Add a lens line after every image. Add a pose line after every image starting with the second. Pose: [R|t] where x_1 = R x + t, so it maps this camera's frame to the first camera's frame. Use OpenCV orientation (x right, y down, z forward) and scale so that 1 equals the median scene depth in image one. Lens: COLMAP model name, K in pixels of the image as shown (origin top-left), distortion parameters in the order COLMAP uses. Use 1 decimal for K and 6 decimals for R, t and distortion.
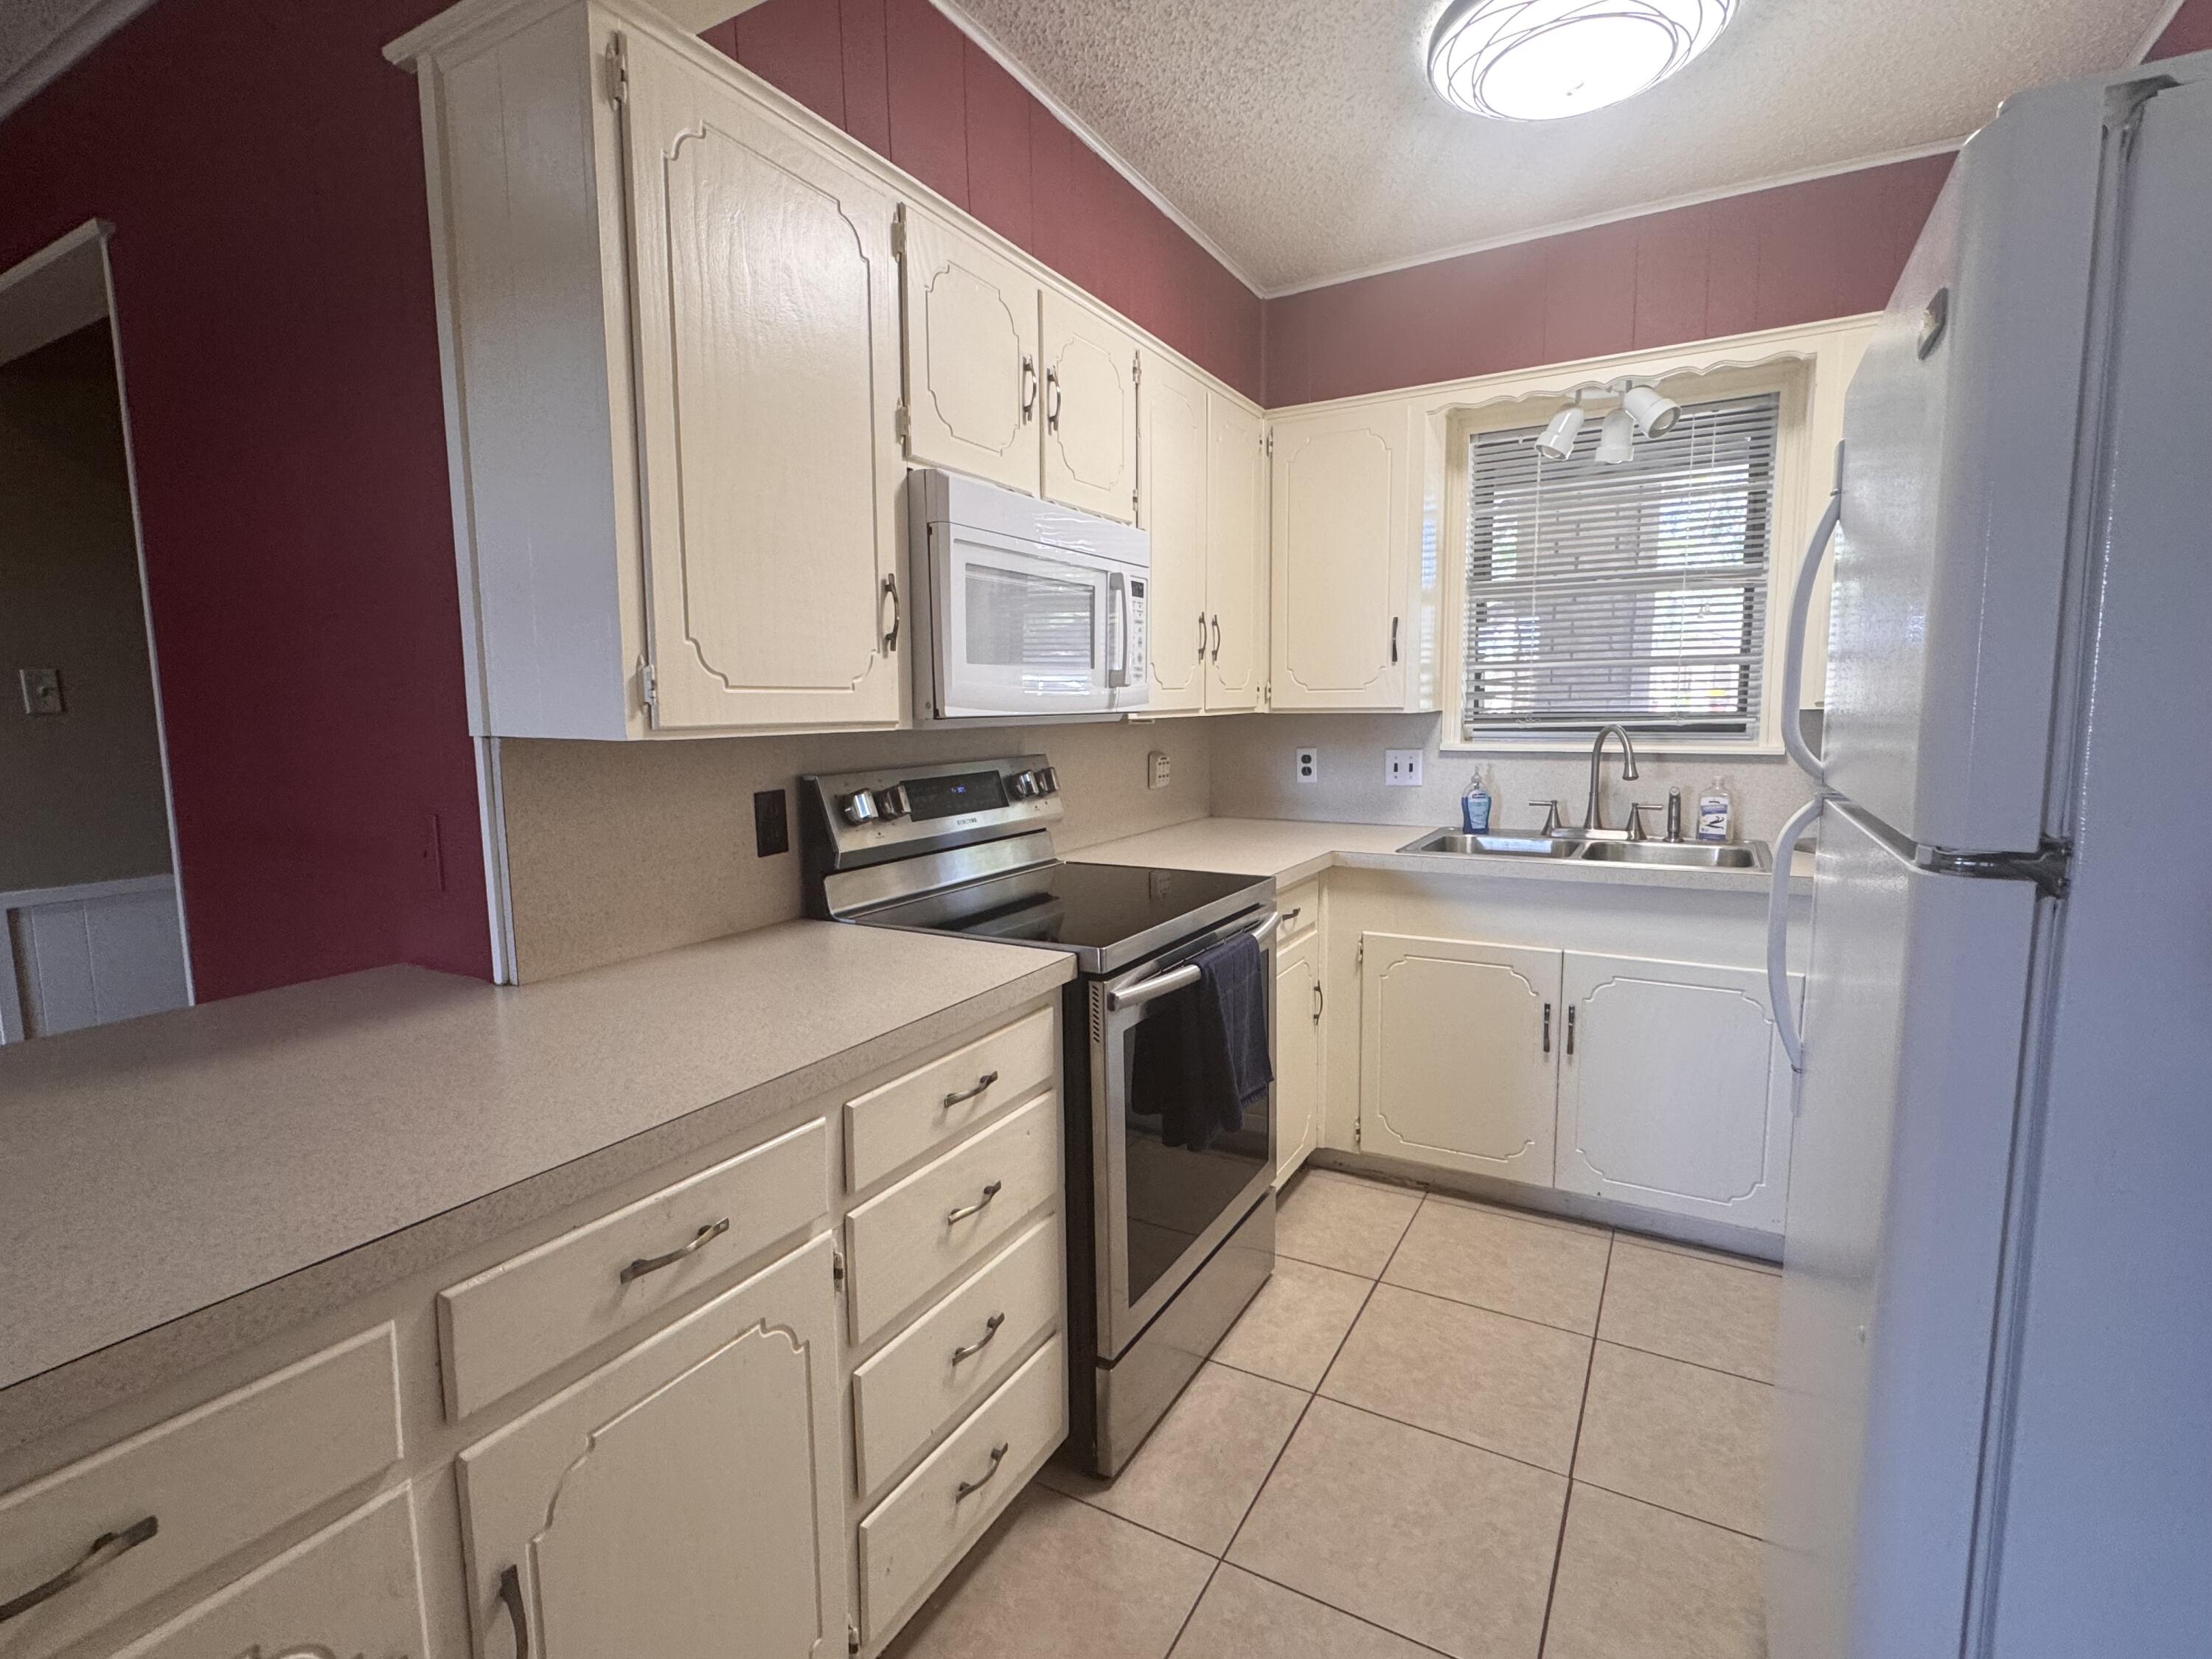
lens RADIAL K [[1053.1, 0, 1098.9], [0, 1053.1, 829.9], [0, 0, 1]] dist [0.000496, 0.000447]
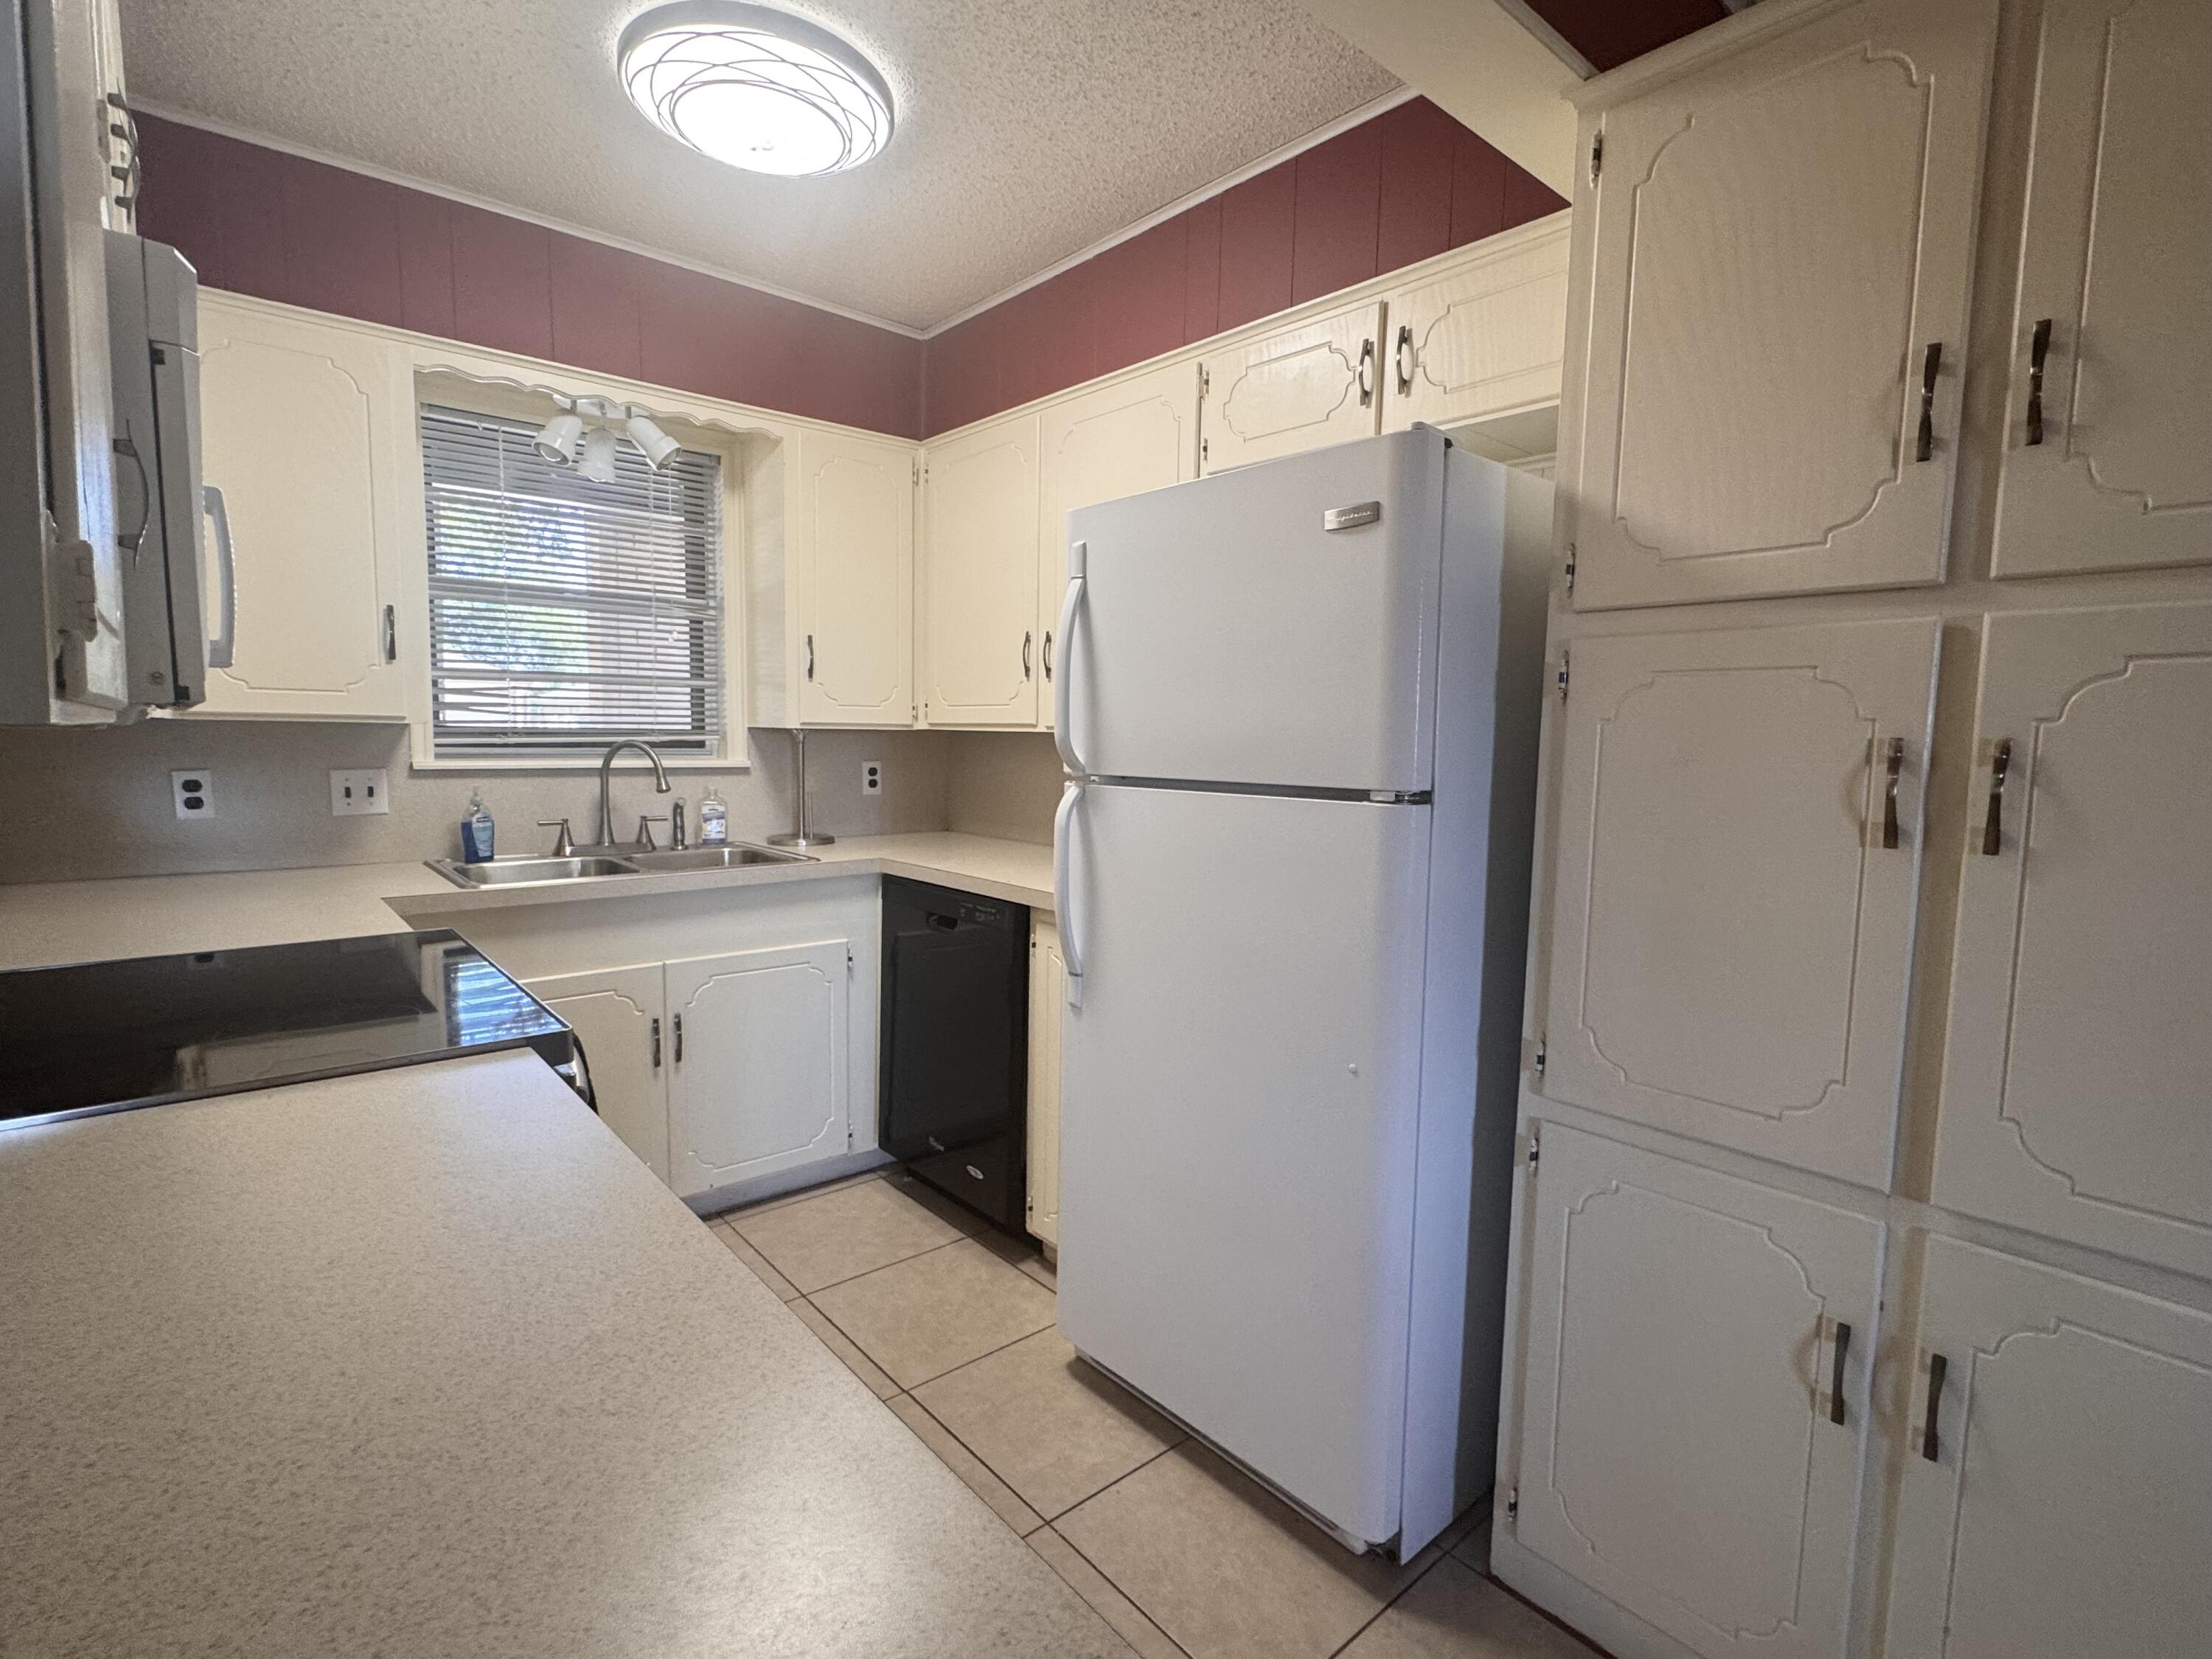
lens RADIAL K [[1053.1, 0, 1098.9], [0, 1053.1, 829.9], [0, 0, 1]] dist [0.000496, 0.000447]
pose [[0.332333, -0.069179, 0.940622, -0.358035], [0.093448, 0.994814, 0.040148, -0.012724], [-0.938521, 0.074557, 0.337074, 0.259671]]
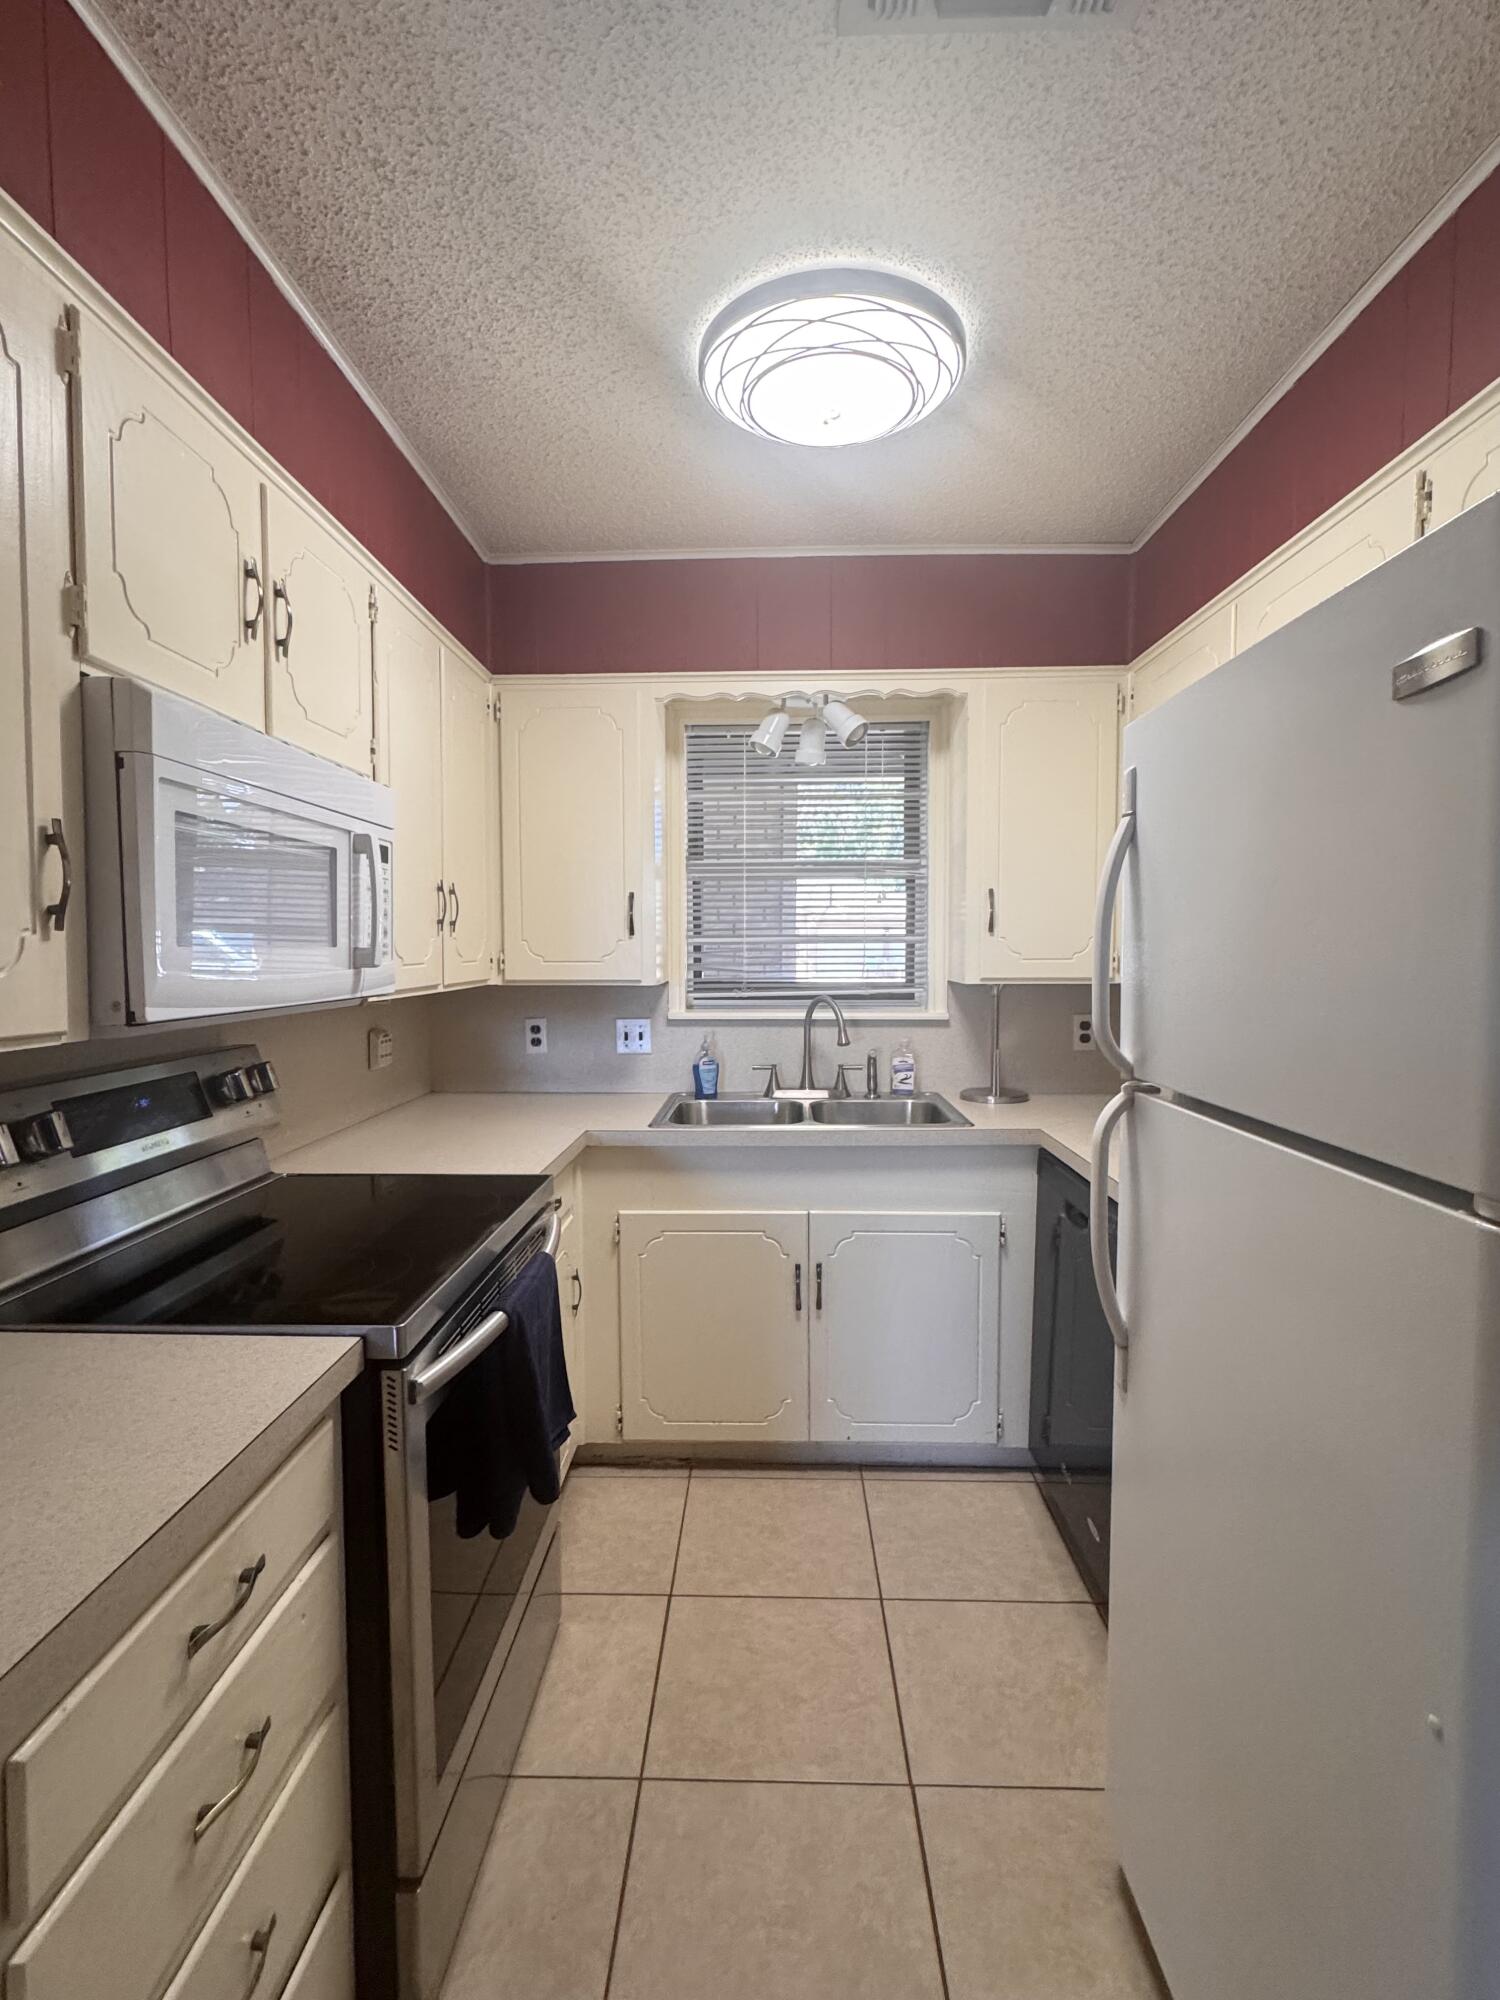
lens RADIAL K [[952.2, 0, 746.9], [0, 952.2, 997.8], [0, 0, 1]] dist [0.000496, 0.000447]
pose [[0.881910, -0.014415, 0.471198, -0.062747], [0.048544, 0.996996, -0.060356, -0.045061], [-0.468912, 0.076102, 0.879960, 0.167898]]
